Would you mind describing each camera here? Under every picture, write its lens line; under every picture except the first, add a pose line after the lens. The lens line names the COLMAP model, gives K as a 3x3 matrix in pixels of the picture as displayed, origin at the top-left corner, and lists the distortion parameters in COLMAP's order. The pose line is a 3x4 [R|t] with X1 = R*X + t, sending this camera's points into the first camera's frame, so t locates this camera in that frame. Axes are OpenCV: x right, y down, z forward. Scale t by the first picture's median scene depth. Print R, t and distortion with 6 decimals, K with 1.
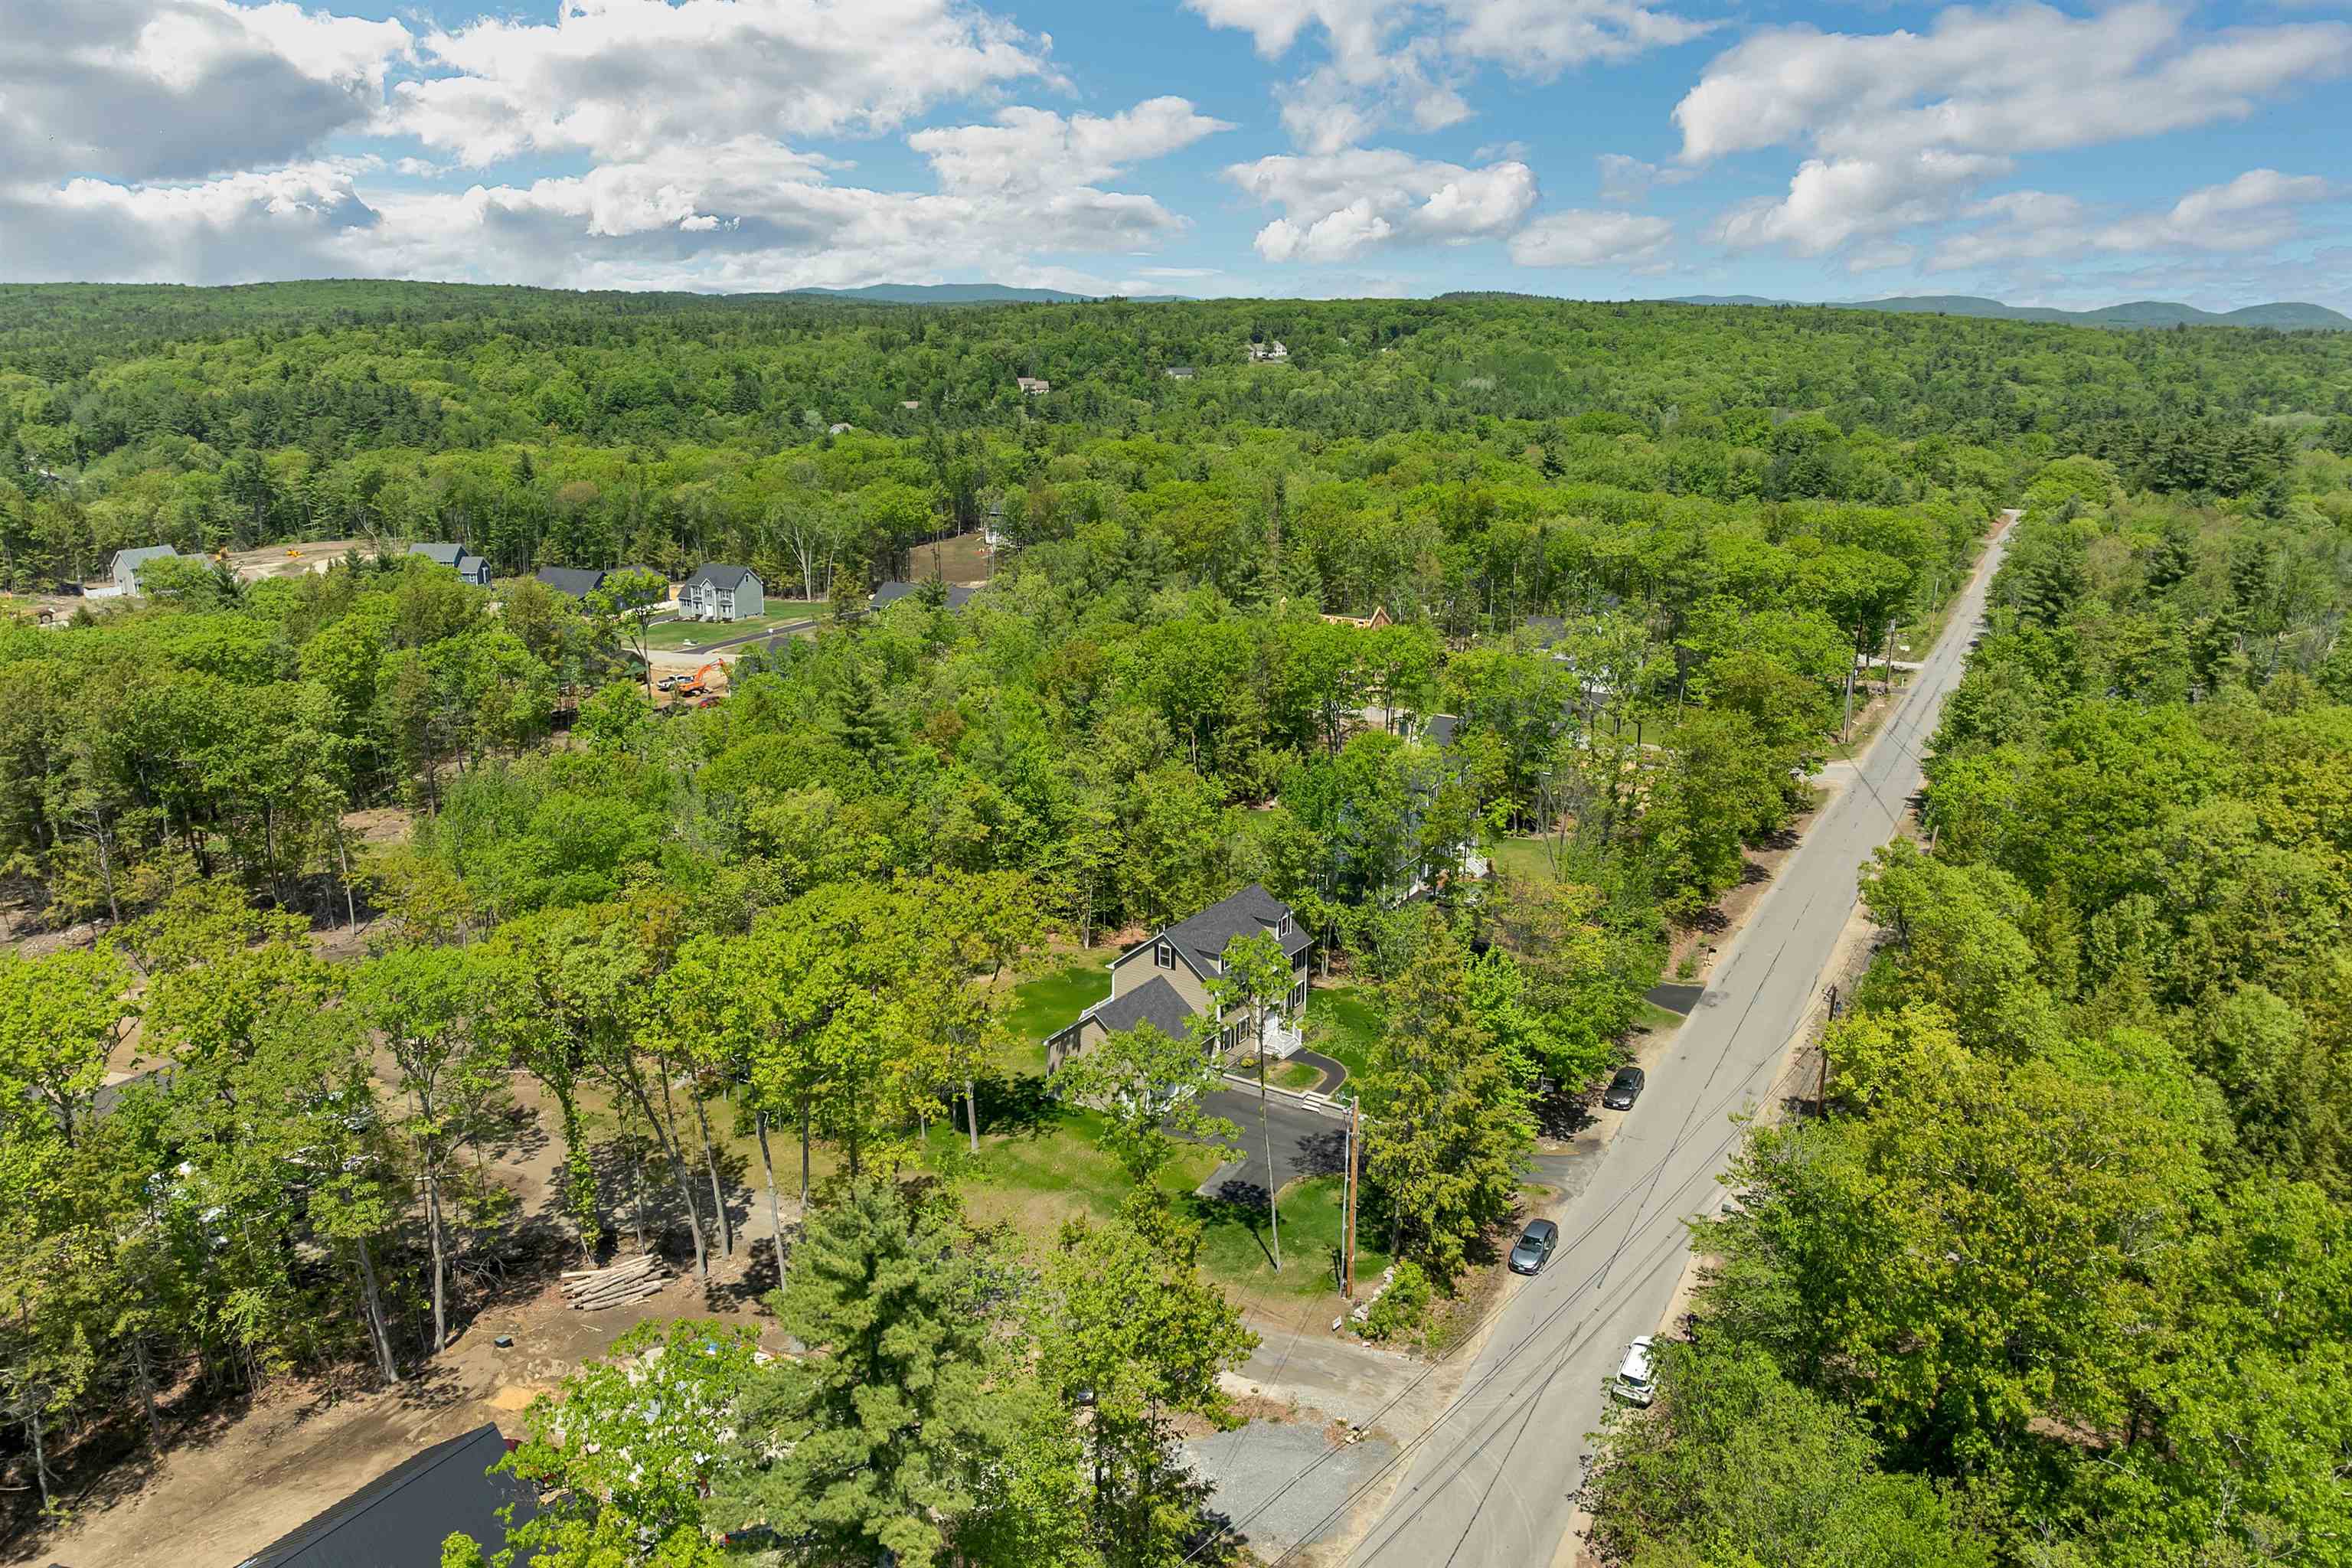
lens RADIAL K [[1678.7, 0, 1172.9], [0, 1678.7, 730.9], [0, 0, 1]] dist [-0.004460, -0.000605]
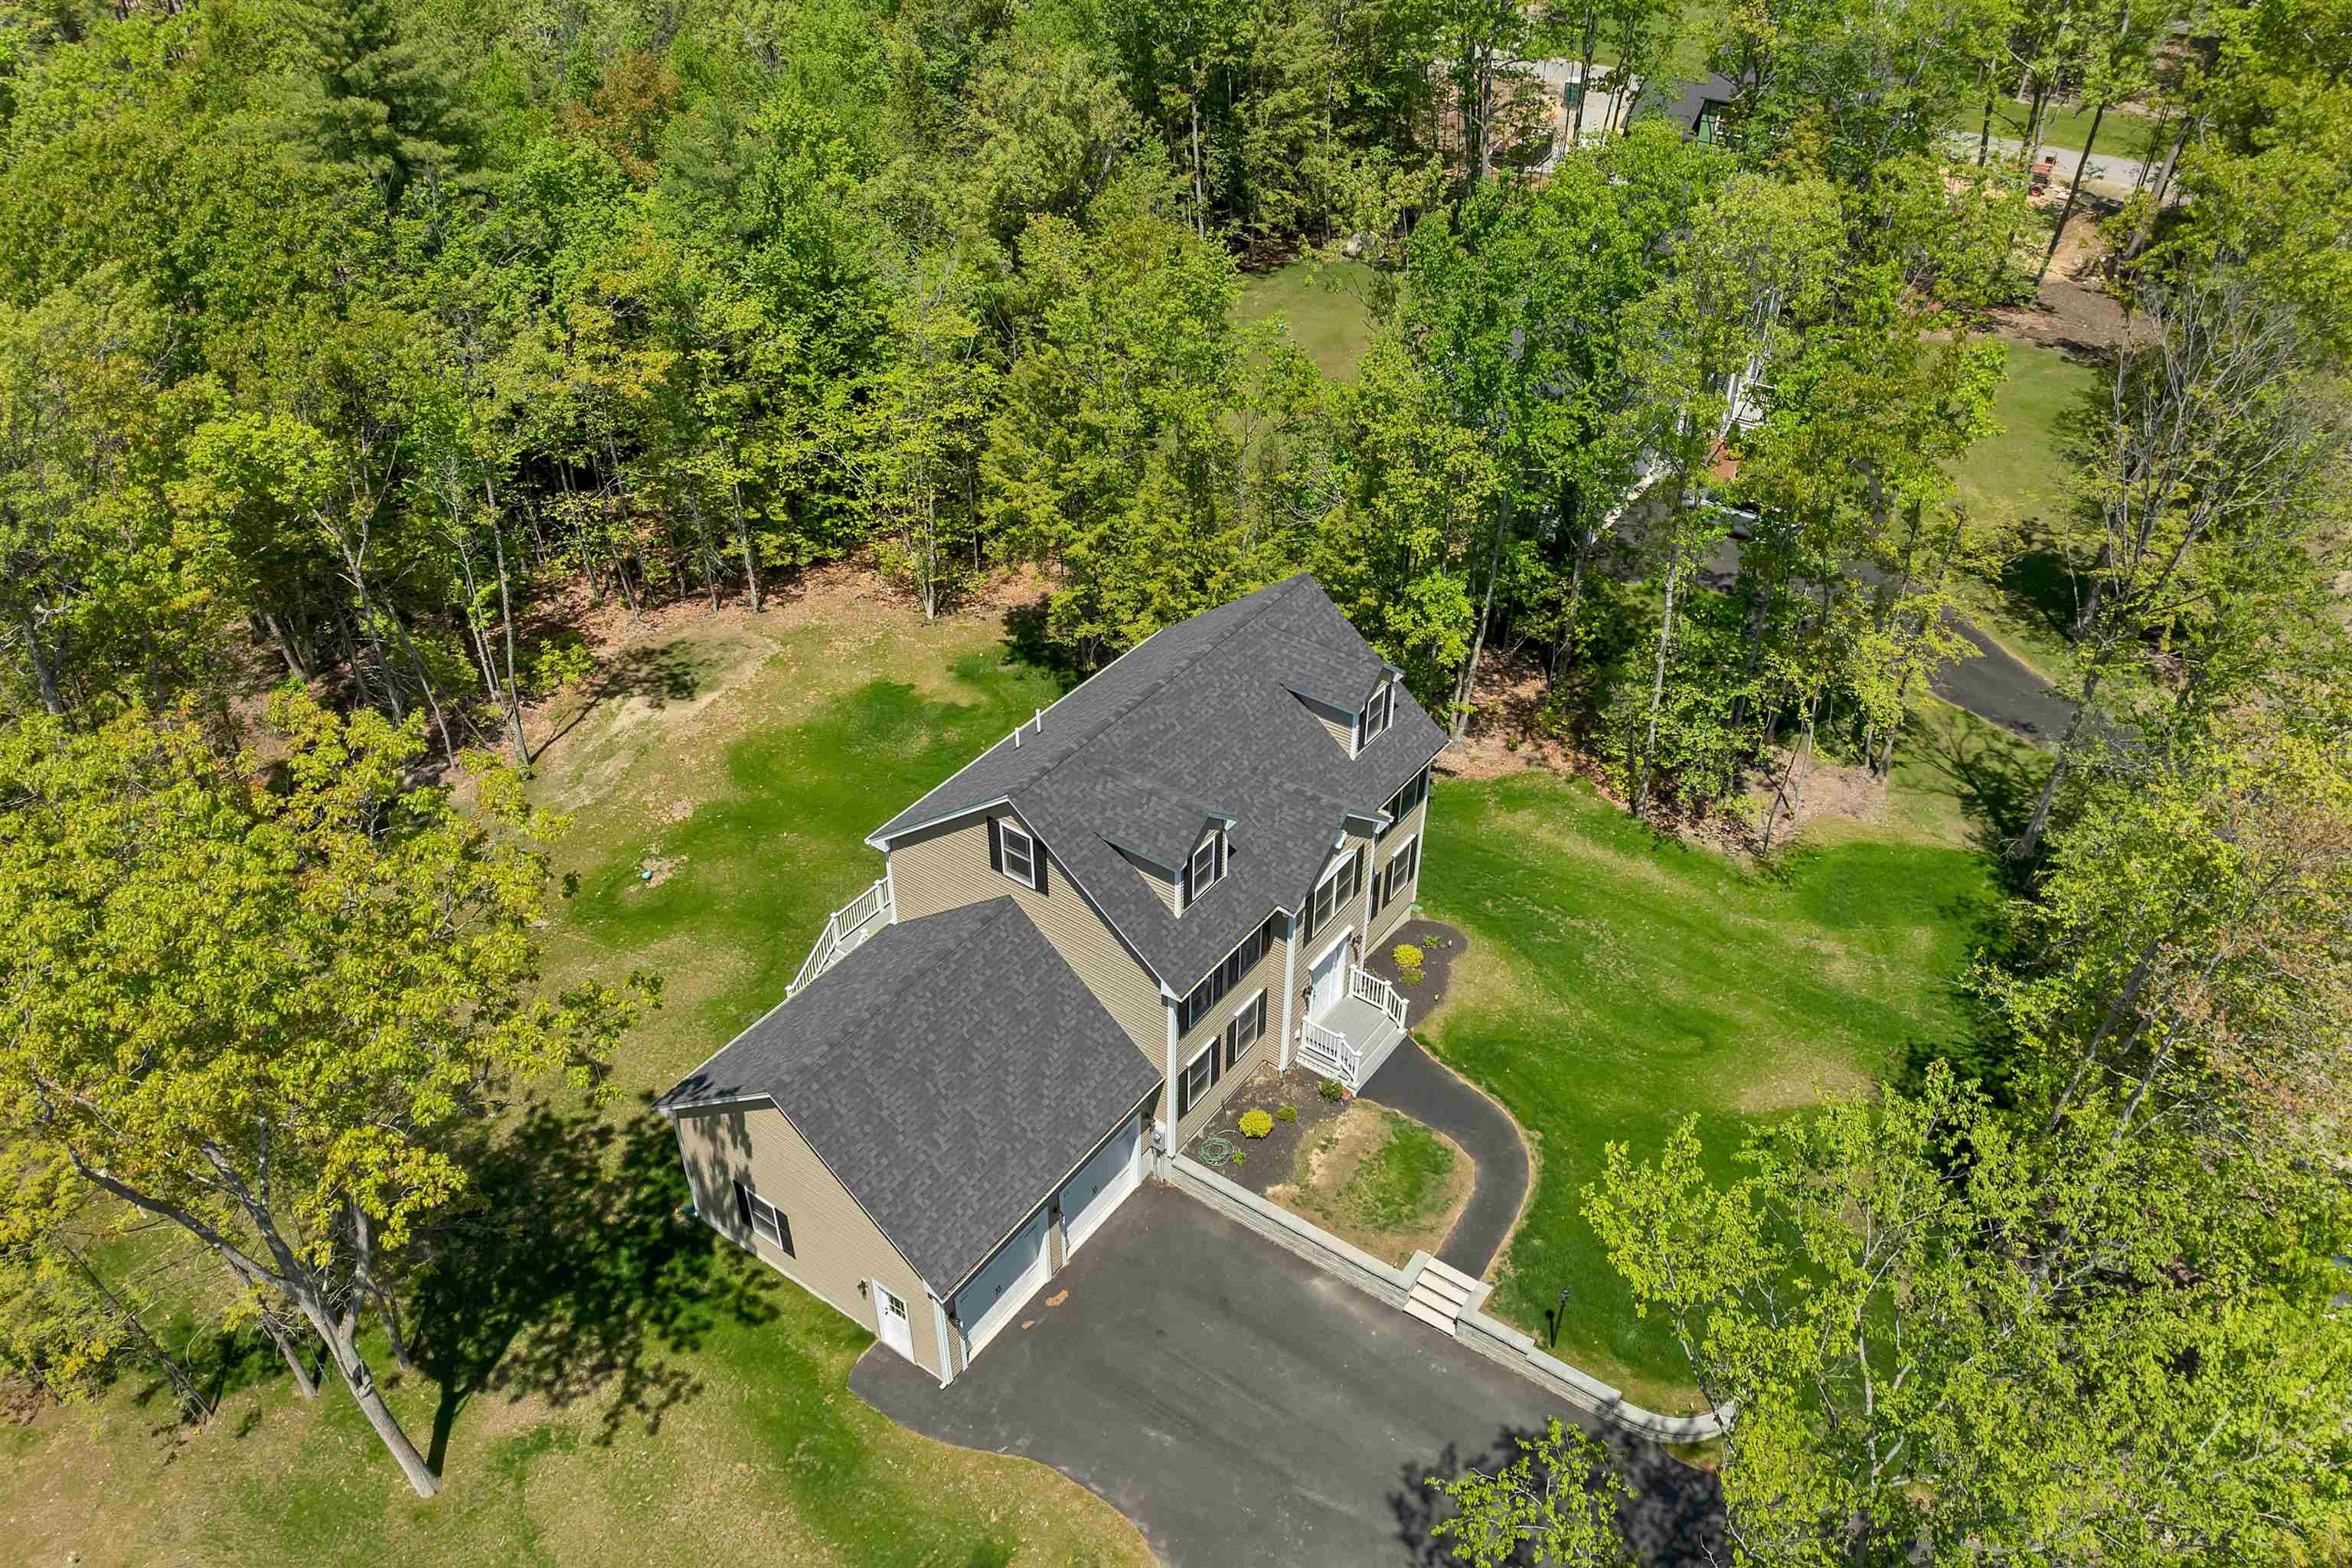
lens RADIAL K [[1678.7, 0, 1172.9], [0, 1678.7, 730.9], [0, 0, 1]] dist [-0.004460, -0.000605]
pose [[0.999338, 0.020970, -0.029713, 0.029231], [-0.008677, 0.930908, 0.365152, -0.009677], [0.035317, -0.364652, 0.930474, 0.569260]]
